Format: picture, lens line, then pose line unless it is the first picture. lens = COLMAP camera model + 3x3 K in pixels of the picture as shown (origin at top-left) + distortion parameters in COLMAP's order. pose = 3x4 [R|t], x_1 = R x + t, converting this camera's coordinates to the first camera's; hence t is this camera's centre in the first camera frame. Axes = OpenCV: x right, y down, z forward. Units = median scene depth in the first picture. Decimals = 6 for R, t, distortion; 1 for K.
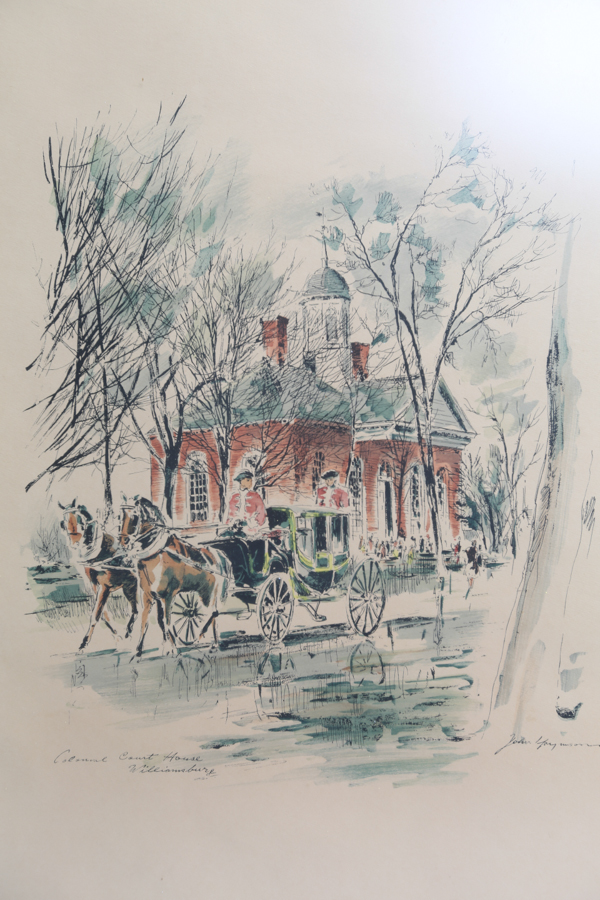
lens RADIAL K [[898.6, 0, 296.7], [0, 898.6, 451.1], [0, 0, 1]] dist [0.026660, 0.000000]
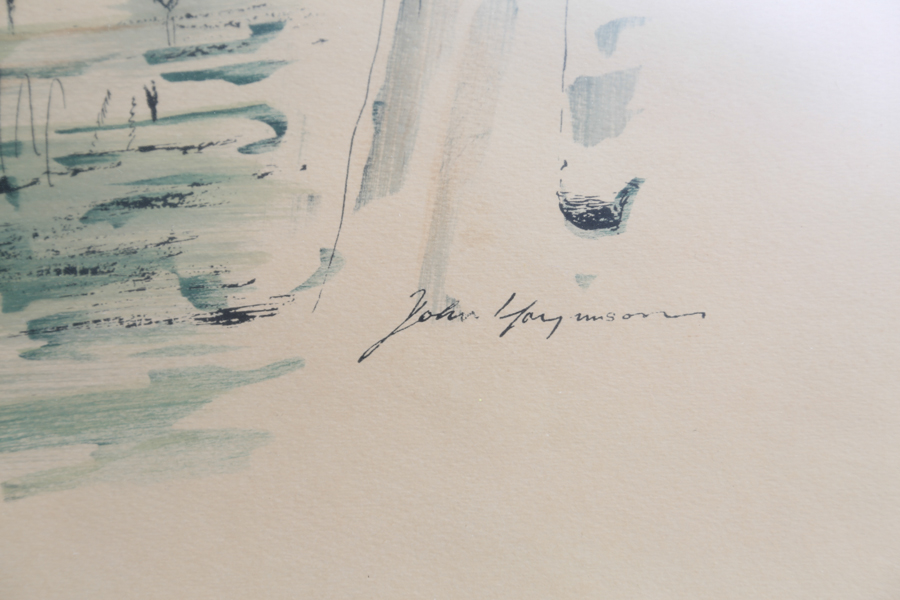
lens RADIAL K [[898.6, 0, 450.9], [0, 898.6, 297.8], [0, 0, 1]] dist [0.026660, 0.000000]
pose [[0.995860, -0.013615, 0.089876, 0.222861], [0.024497, 0.992337, -0.121107, 0.350810], [-0.087539, 0.122807, 0.988562, 0.705702]]
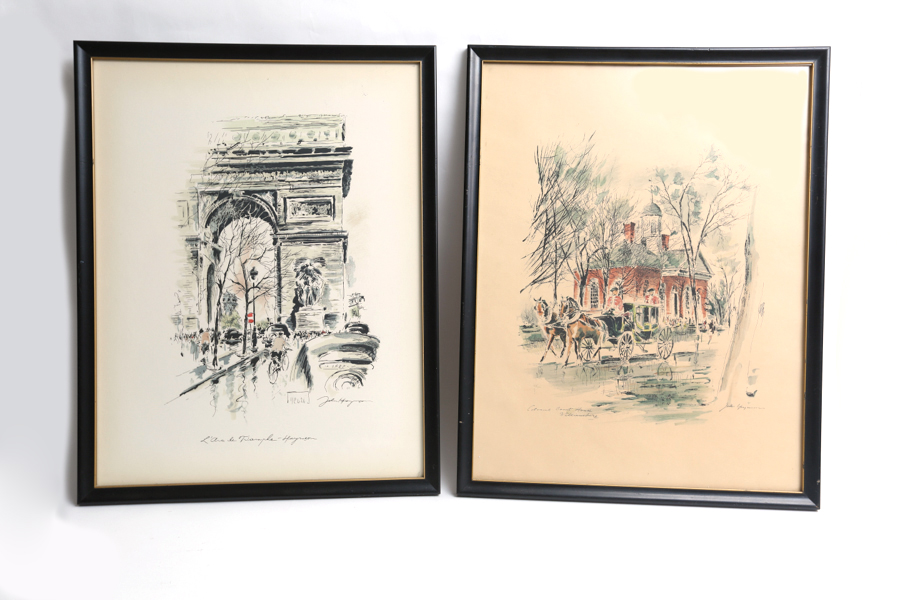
lens RADIAL K [[898.6, 0, 451.9], [0, 898.6, 298.2], [0, 0, 1]] dist [0.026660, 0.000000]
pose [[0.999405, 0.032981, -0.010143, -0.457984], [-0.033479, 0.997998, -0.053657, 0.191260], [0.008353, 0.053965, 0.998508, -1.349789]]
